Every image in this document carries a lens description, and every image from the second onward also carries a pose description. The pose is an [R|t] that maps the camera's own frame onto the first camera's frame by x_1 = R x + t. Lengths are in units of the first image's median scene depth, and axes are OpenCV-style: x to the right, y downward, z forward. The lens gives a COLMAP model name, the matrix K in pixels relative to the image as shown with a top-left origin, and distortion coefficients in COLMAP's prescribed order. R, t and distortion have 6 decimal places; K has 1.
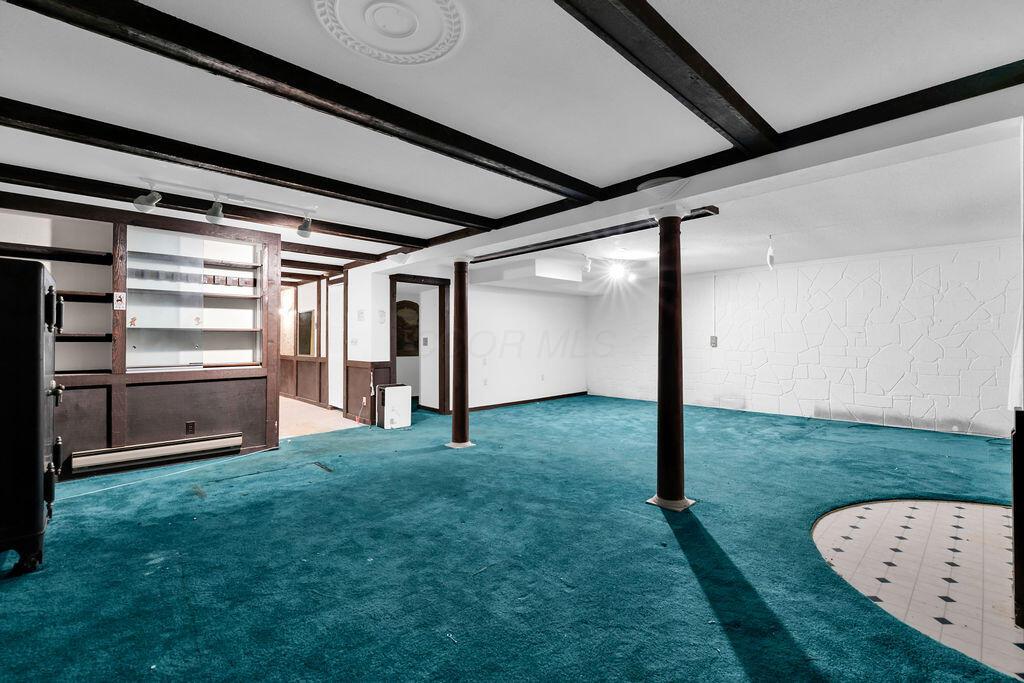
lens RADIAL K [[430.3, 0, 512.0], [0, 430.3, 341.5], [0, 0, 1]] dist [-0.001196, -0.000118]
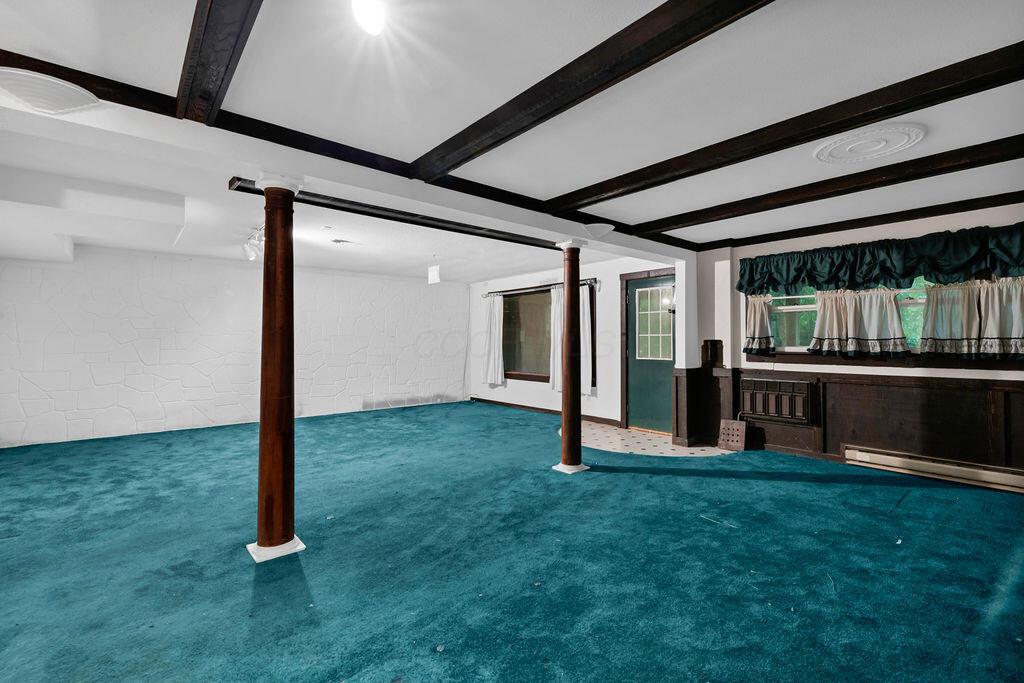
lens RADIAL K [[462.1, 0, 517.8], [0, 462.1, 347.1], [0, 0, 1]] dist [0.002606, 0.000584]
pose [[0.039878, -0.013343, 0.999115, -0.501936], [0.002885, 0.999908, 0.013239, -0.005874], [-0.999200, 0.002355, 0.039913, 0.542629]]
